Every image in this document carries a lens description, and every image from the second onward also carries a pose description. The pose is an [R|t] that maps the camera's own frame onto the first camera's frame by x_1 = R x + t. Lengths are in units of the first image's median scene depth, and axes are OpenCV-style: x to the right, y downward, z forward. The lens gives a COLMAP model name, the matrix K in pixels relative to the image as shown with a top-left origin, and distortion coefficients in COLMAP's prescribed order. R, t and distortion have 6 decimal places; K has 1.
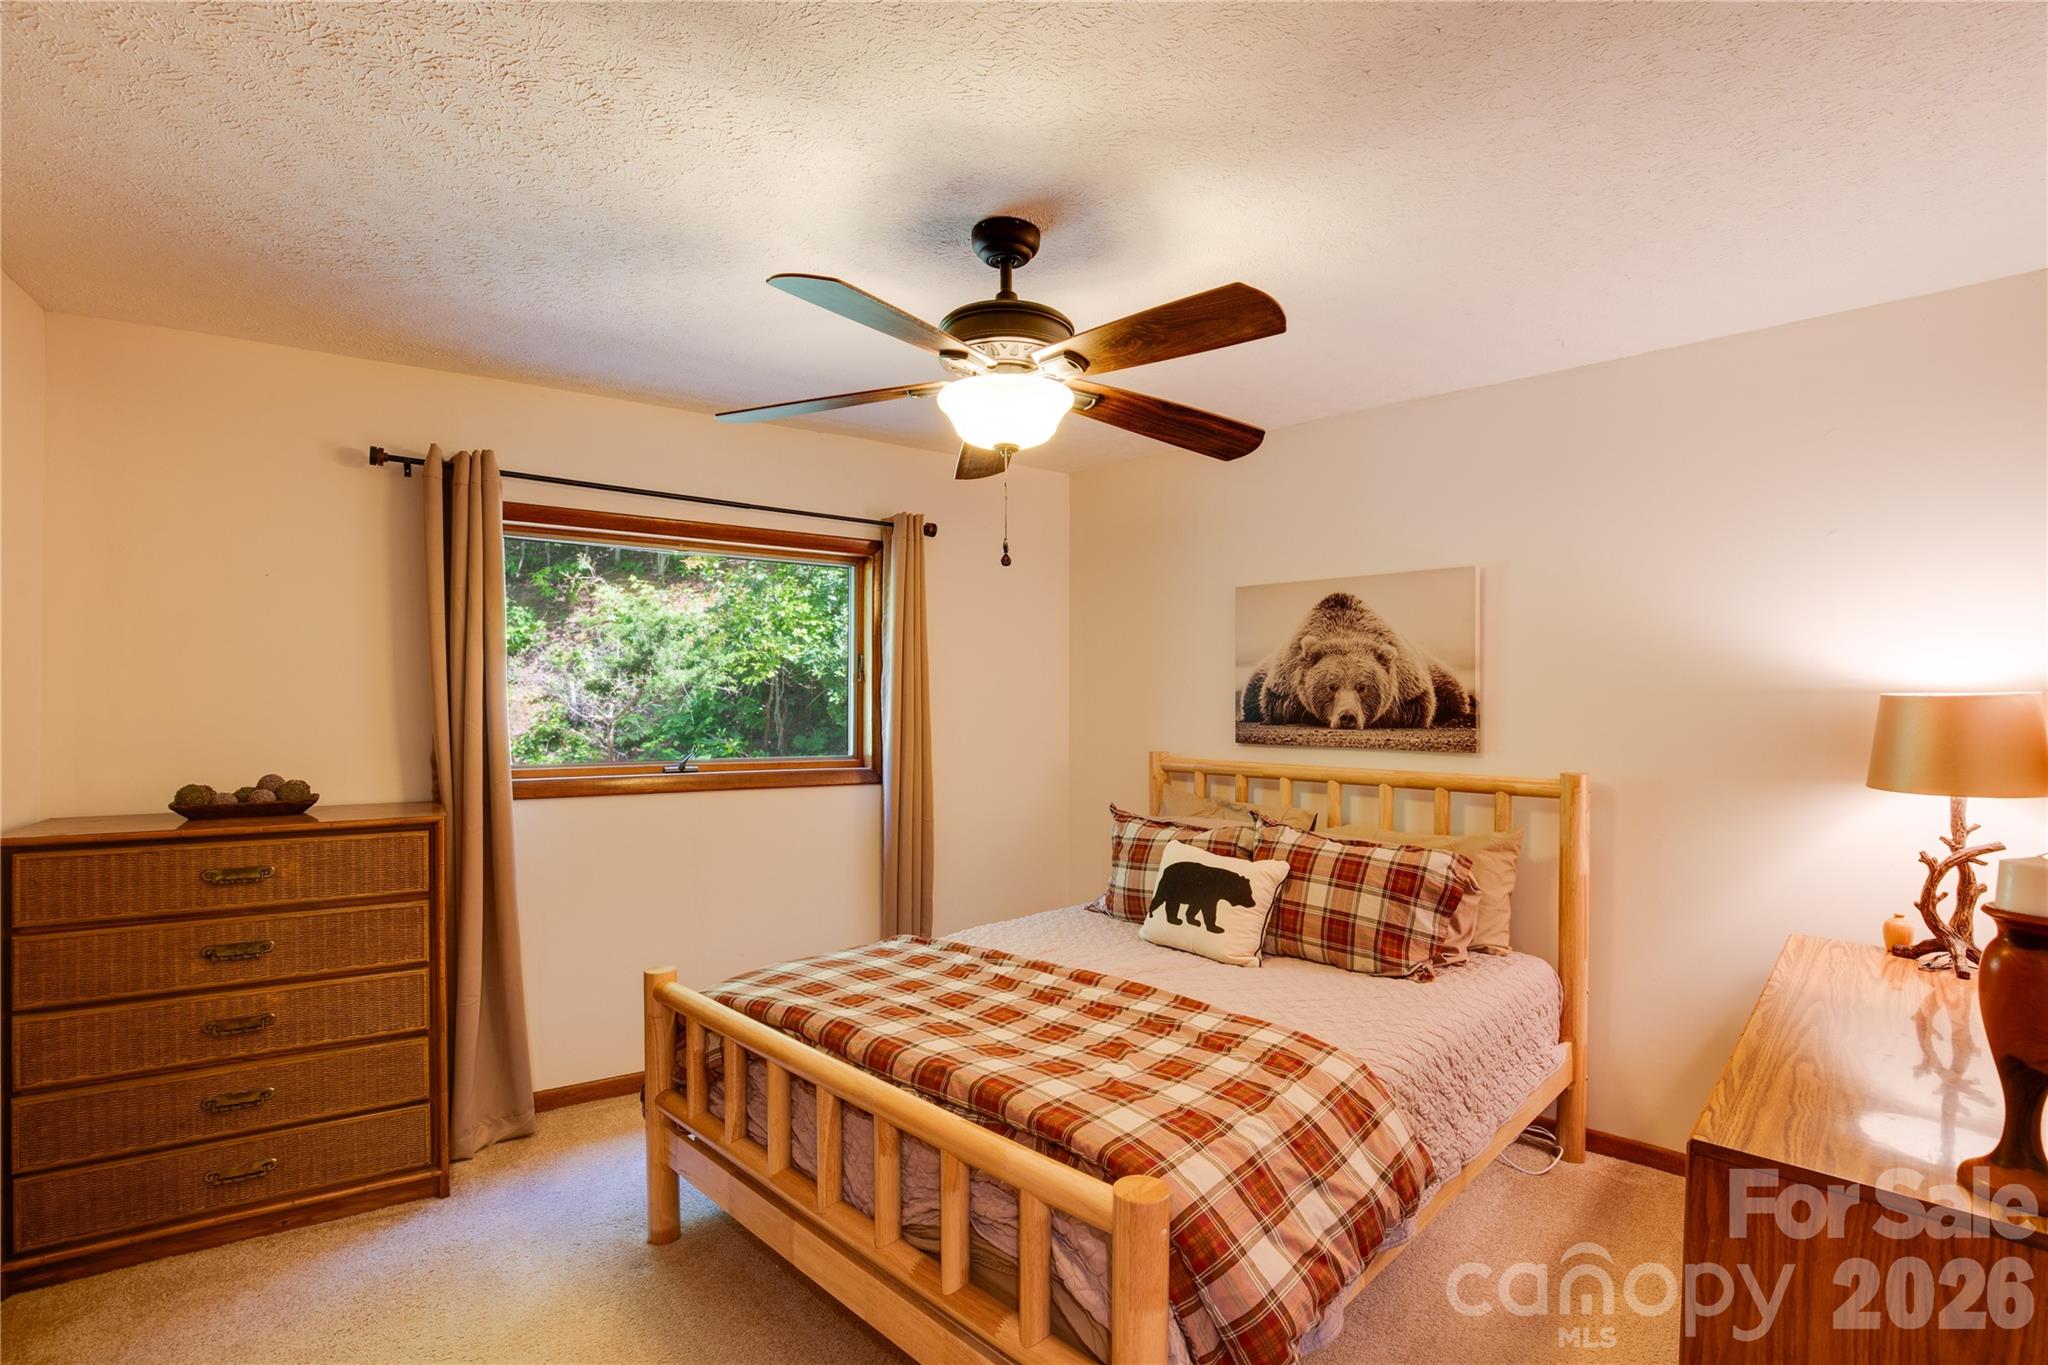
lens RADIAL K [[951.4, 0, 1031.9], [0, 951.4, 695.1], [0, 0, 1]] dist [-0.033365, 0.000189]
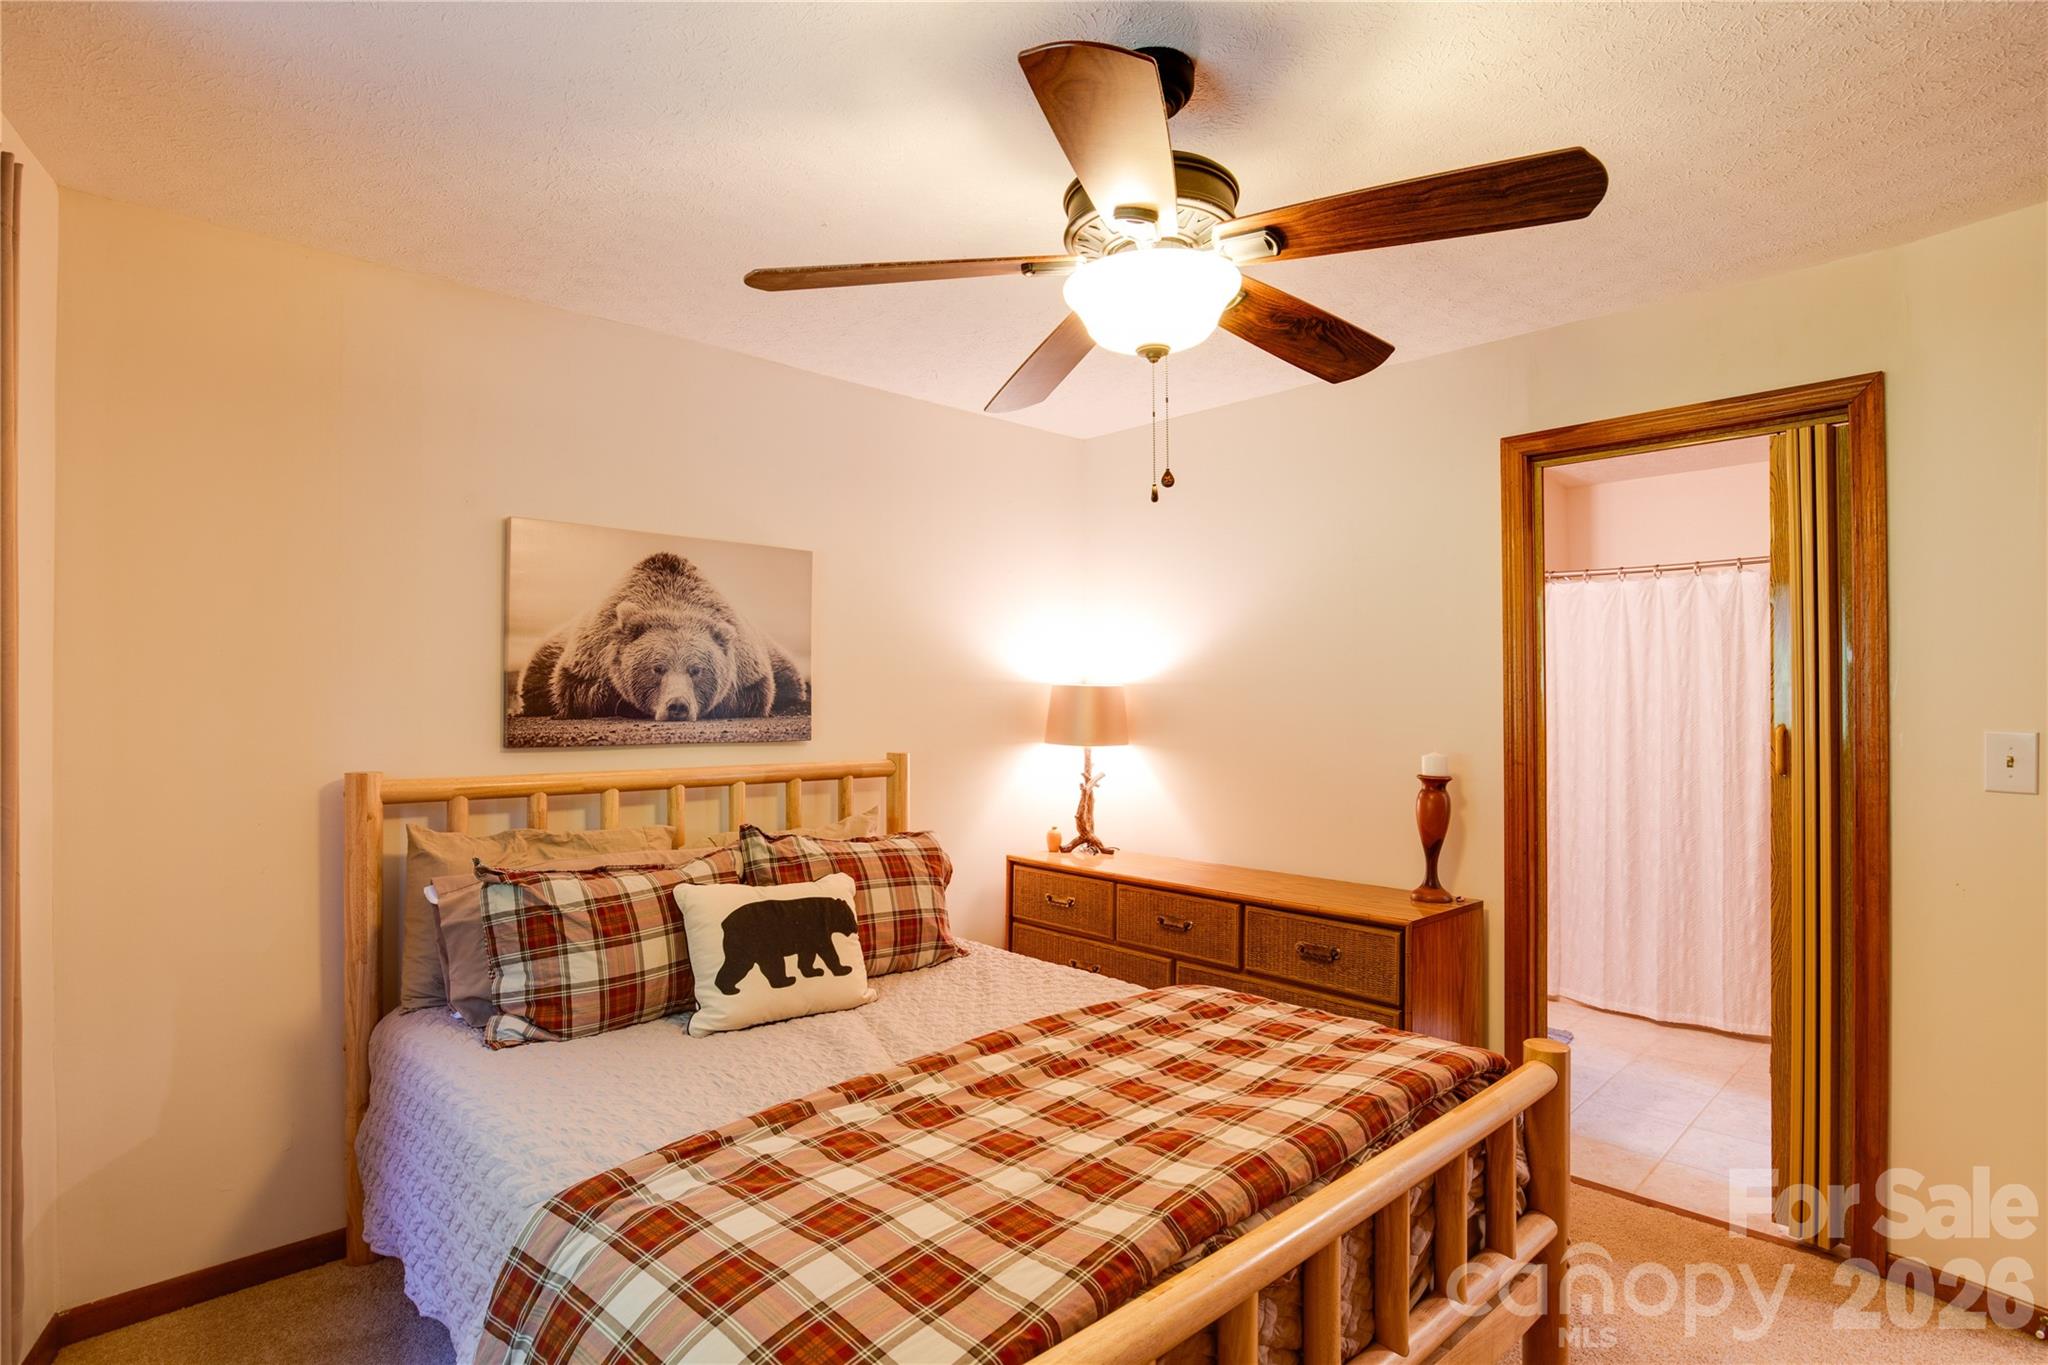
lens RADIAL K [[1033.0, 0, 1022.8], [0, 1033.0, 695.0], [0, 0, 1]] dist [0.001474, 0.000001]
pose [[0.057511, 0.001417, 0.998344, -0.555606], [-0.006663, 0.999977, -0.001035, 0.012586], [-0.998323, -0.006593, 0.057519, 0.667690]]
